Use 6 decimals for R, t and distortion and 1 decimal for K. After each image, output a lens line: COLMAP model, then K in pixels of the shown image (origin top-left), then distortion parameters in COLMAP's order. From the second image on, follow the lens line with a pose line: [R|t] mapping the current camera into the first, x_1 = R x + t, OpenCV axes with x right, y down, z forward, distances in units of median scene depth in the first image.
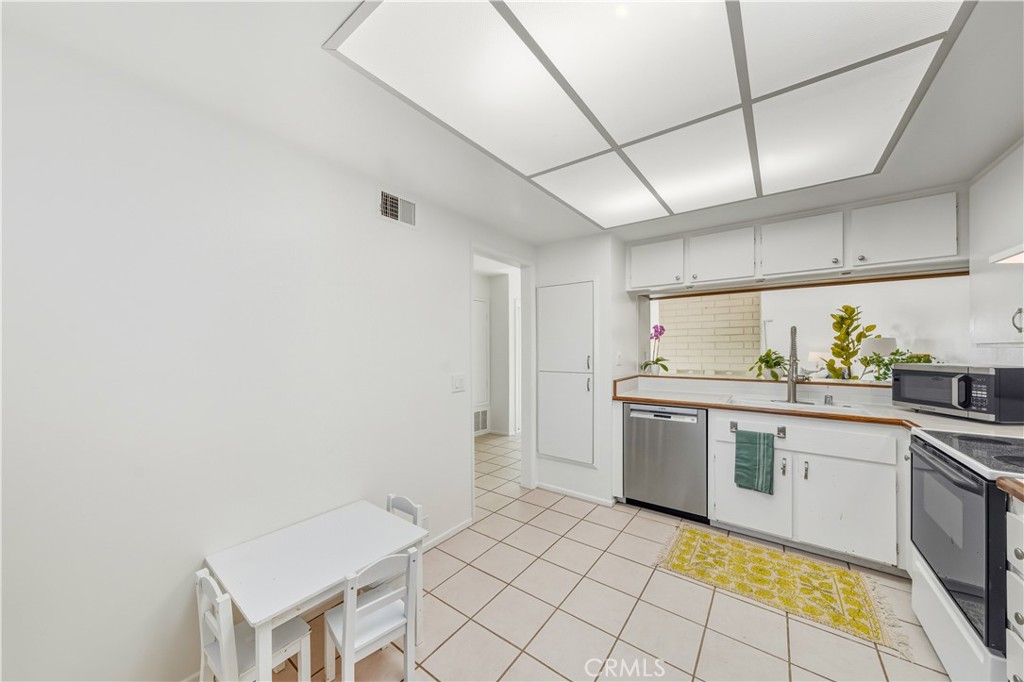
lens RADIAL K [[350.9, 0, 515.0], [0, 350.9, 347.4], [0, 0, 1]] dist [0.000398, 0.000170]
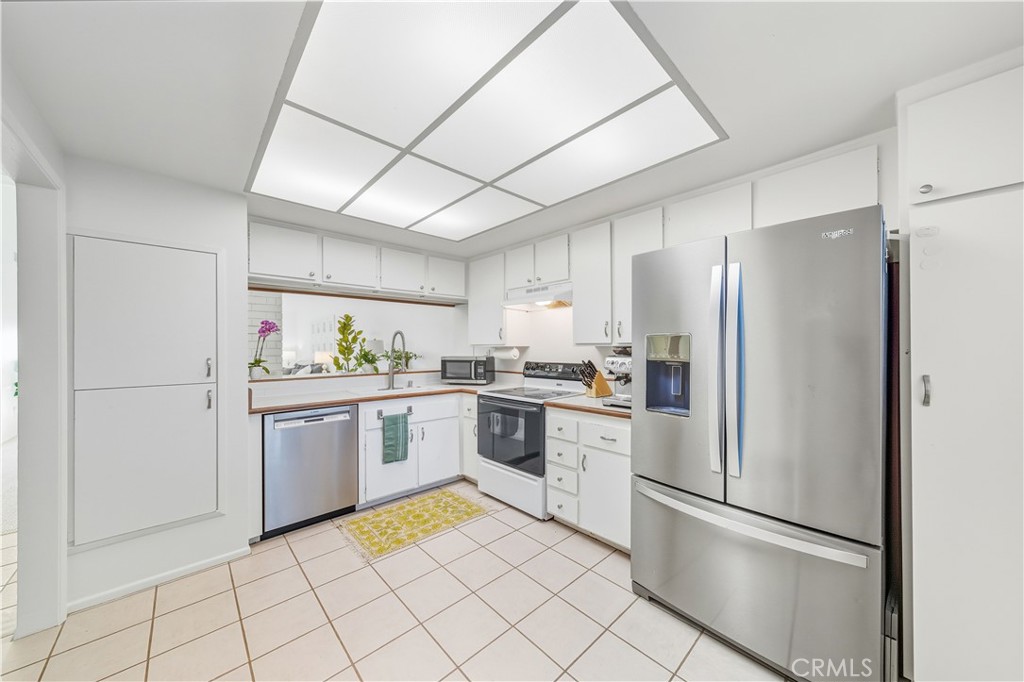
lens RADIAL K [[350.9, 0, 514.0], [0, 350.9, 345.3], [0, 0, 1]] dist [0.000398, 0.000170]
pose [[0.185024, 0.006307, 0.982714, -0.446176], [-0.001336, 0.999980, -0.006166, 0.001792], [-0.982733, -0.000172, 0.185029, 0.340676]]
